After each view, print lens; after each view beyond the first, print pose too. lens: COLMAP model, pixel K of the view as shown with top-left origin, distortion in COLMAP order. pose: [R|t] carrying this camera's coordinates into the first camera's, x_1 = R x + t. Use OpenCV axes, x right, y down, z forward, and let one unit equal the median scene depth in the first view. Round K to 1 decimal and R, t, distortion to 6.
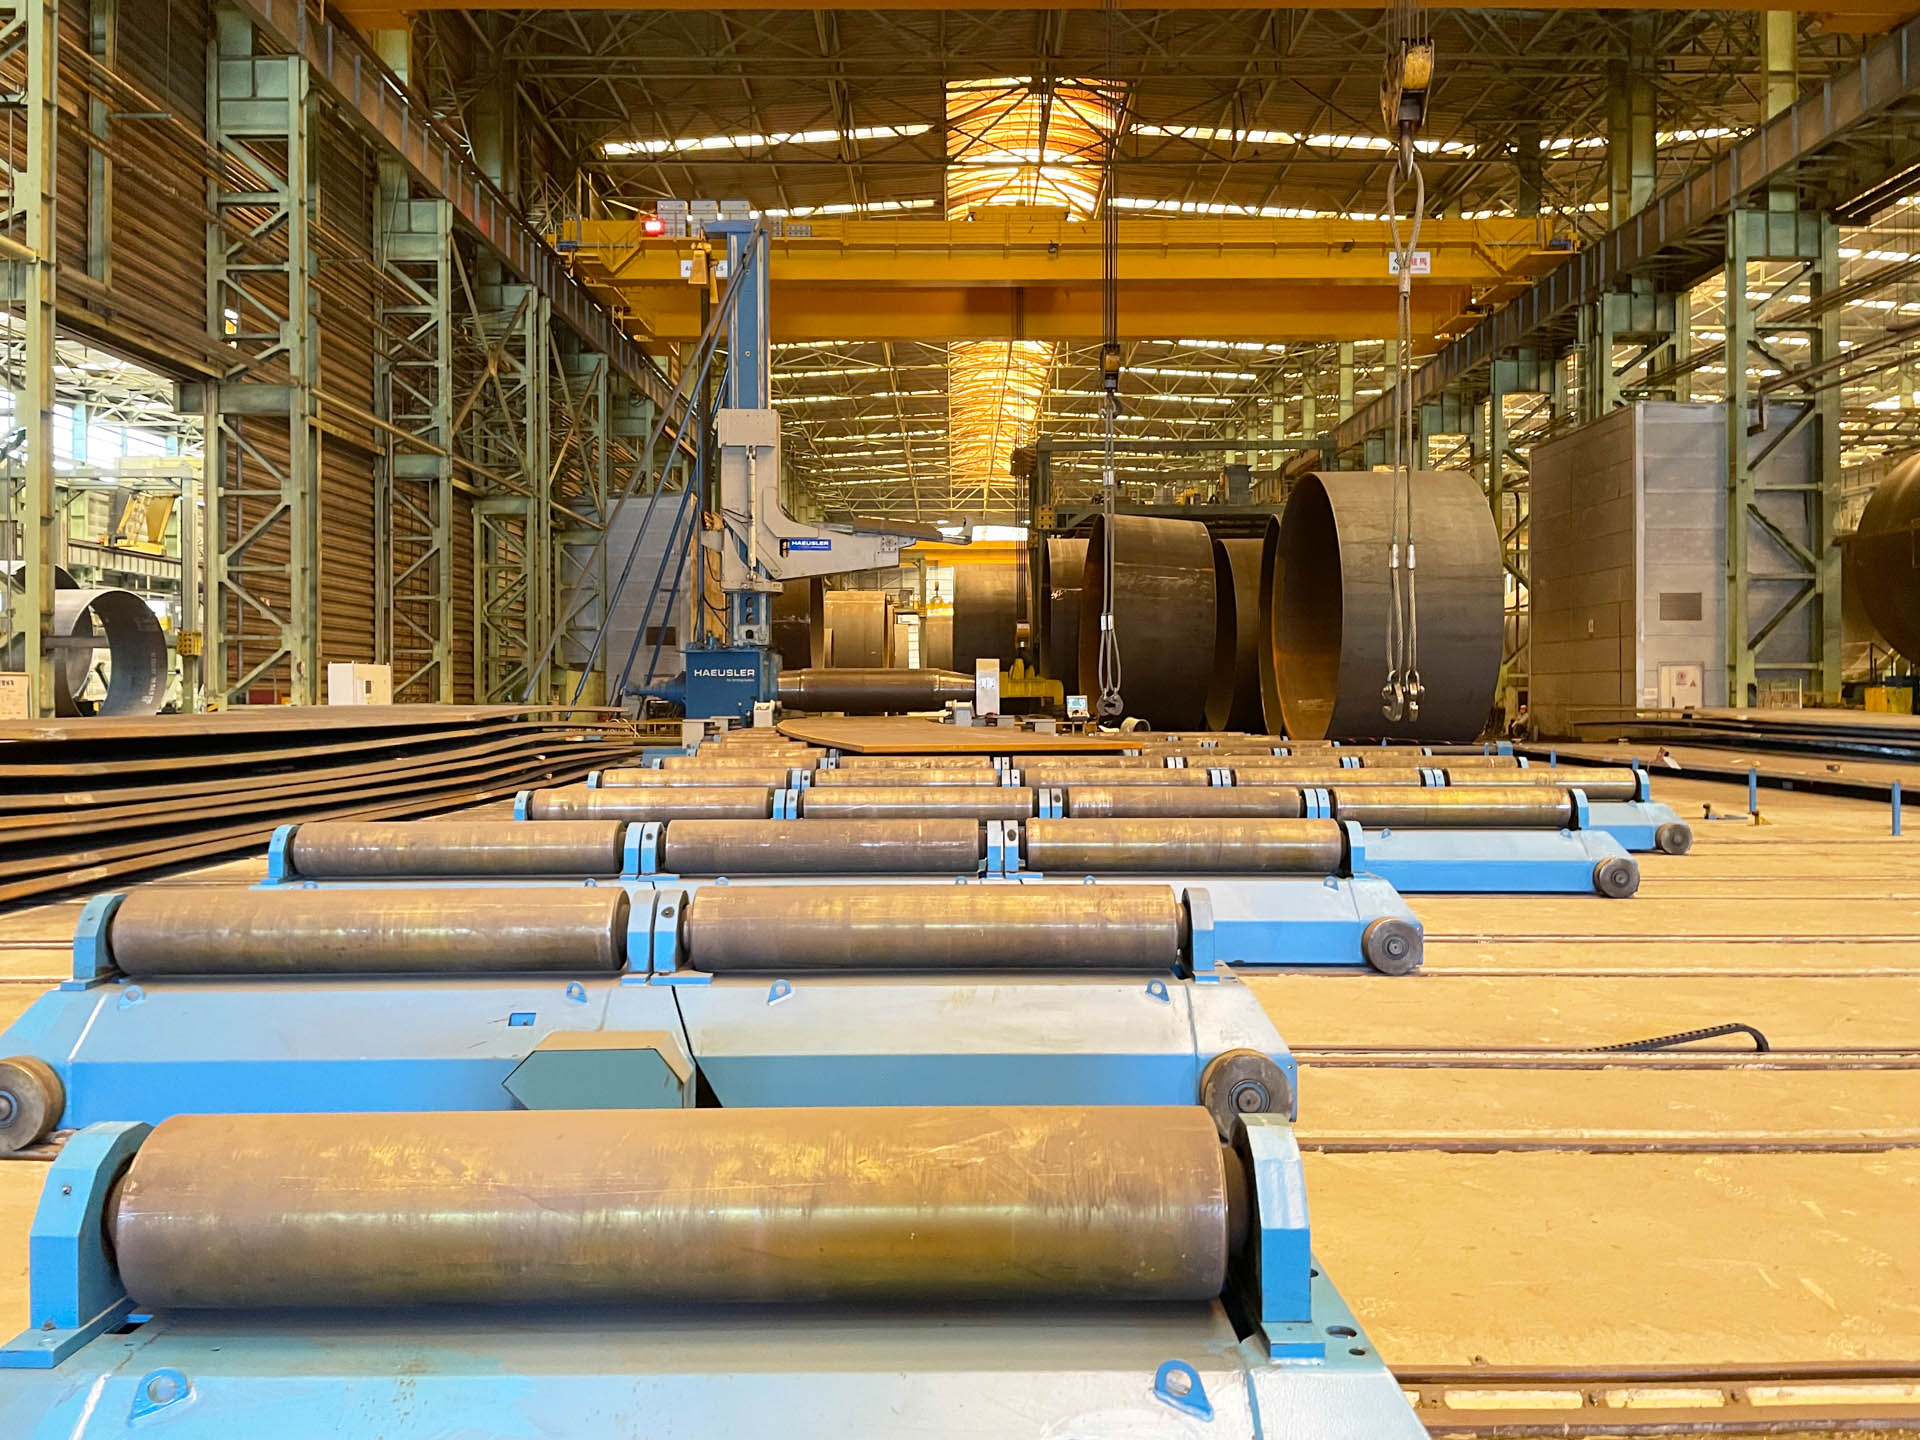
lens RADIAL K [[1464.4, 0, 953.4], [0, 1464.4, 685.4], [0, 0, 1]] dist [0.097518, -0.132300]
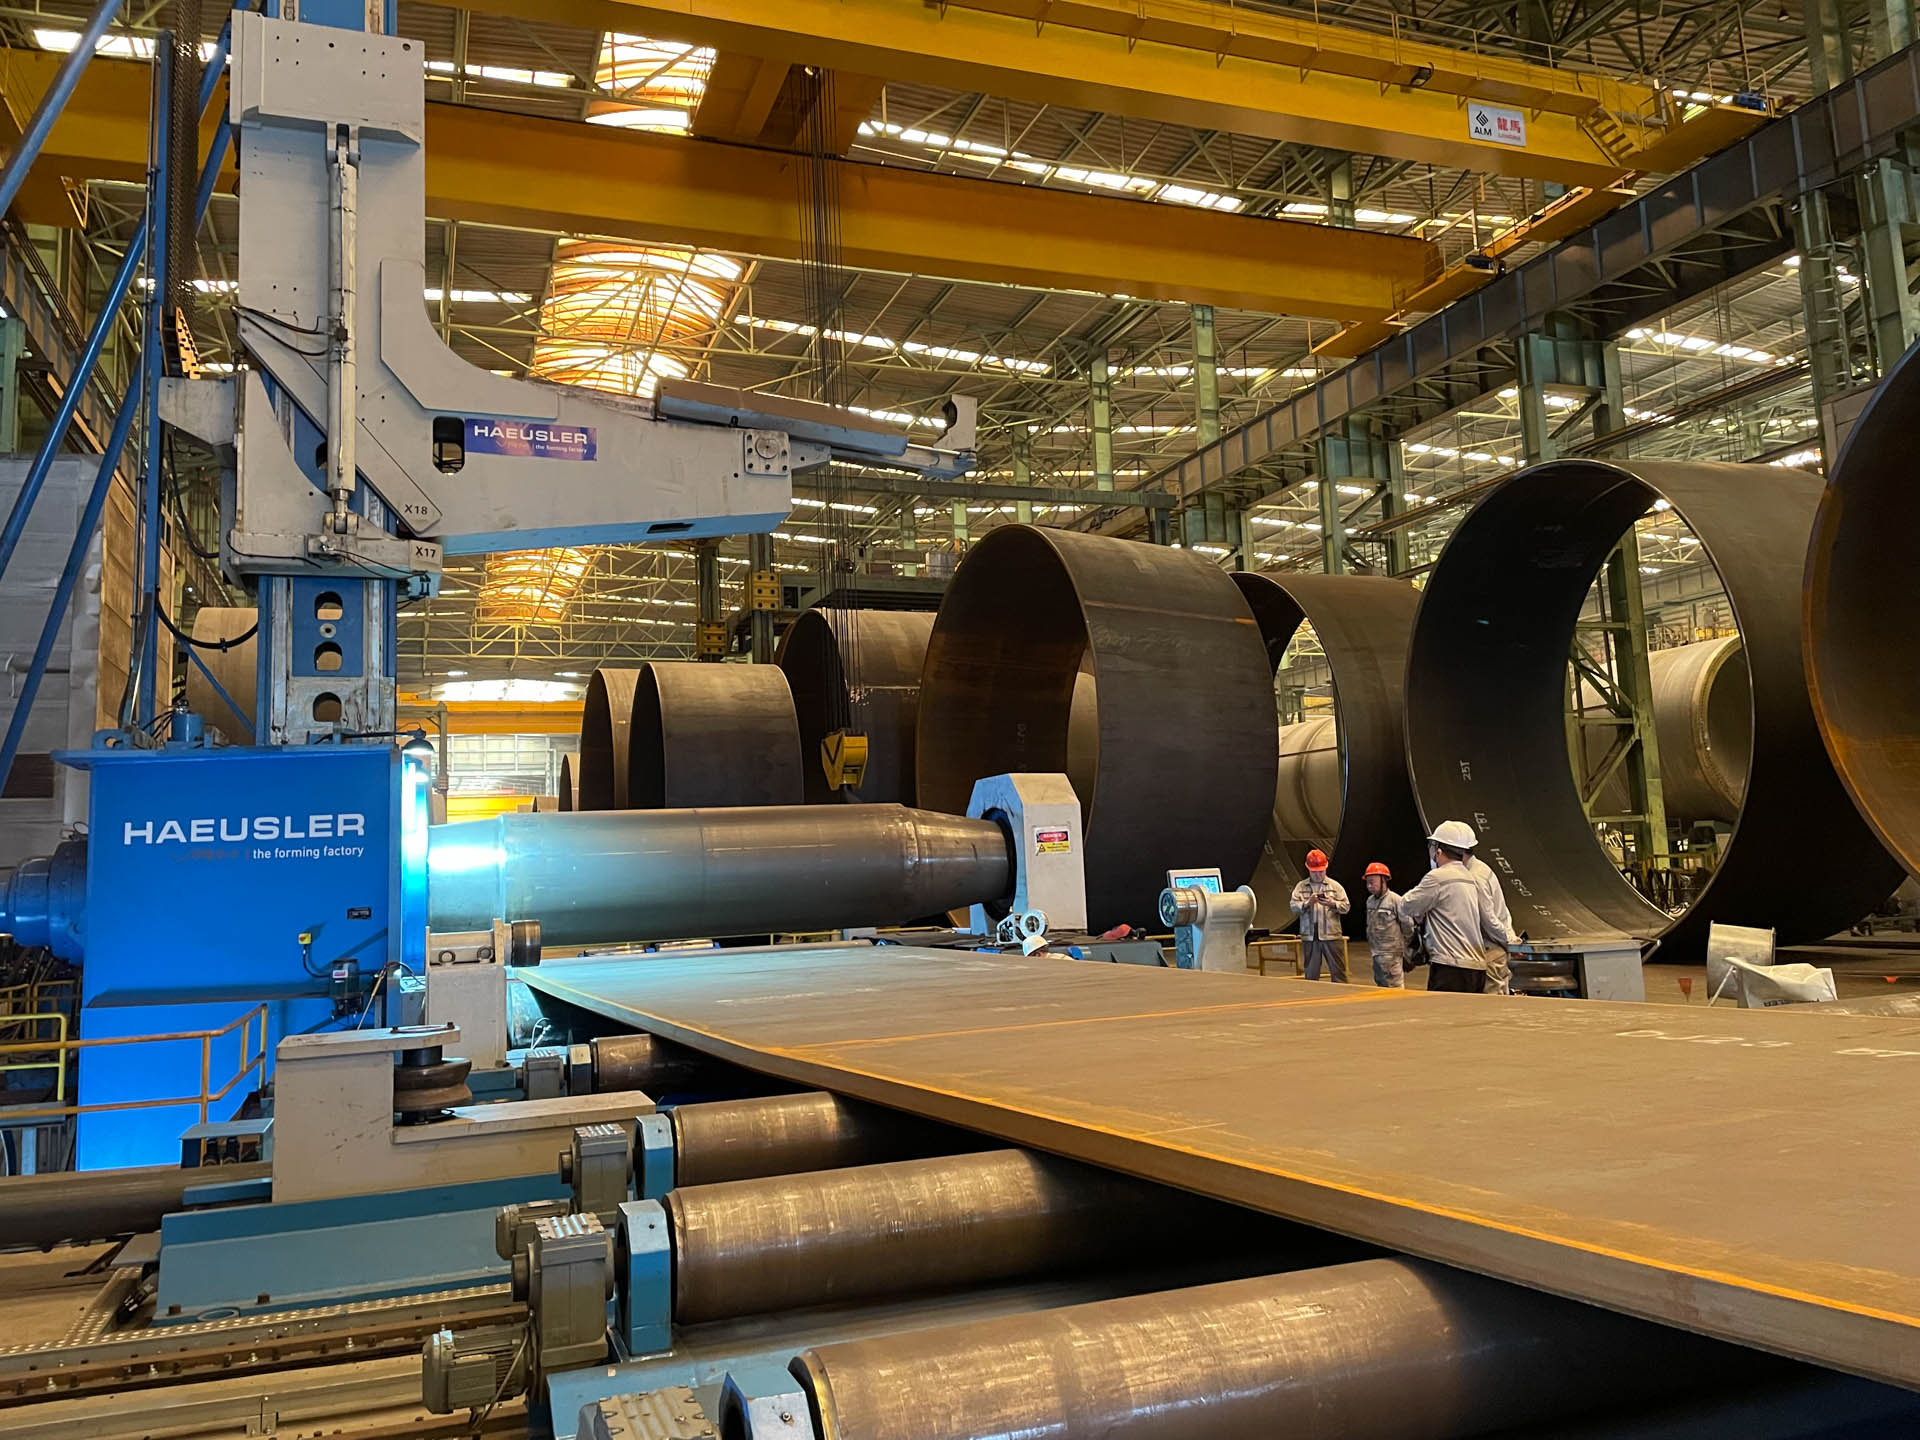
lens RADIAL K [[1466.1, 0, 951.8], [0, 1466.1, 693.6], [0, 0, 1]] dist [0.089054, -0.117036]
pose [[0.938147, 0.007941, 0.346146, -0.120187], [0.034826, 0.992503, -0.117157, 0.004515], [-0.344481, 0.121966, 0.930837, 0.640607]]
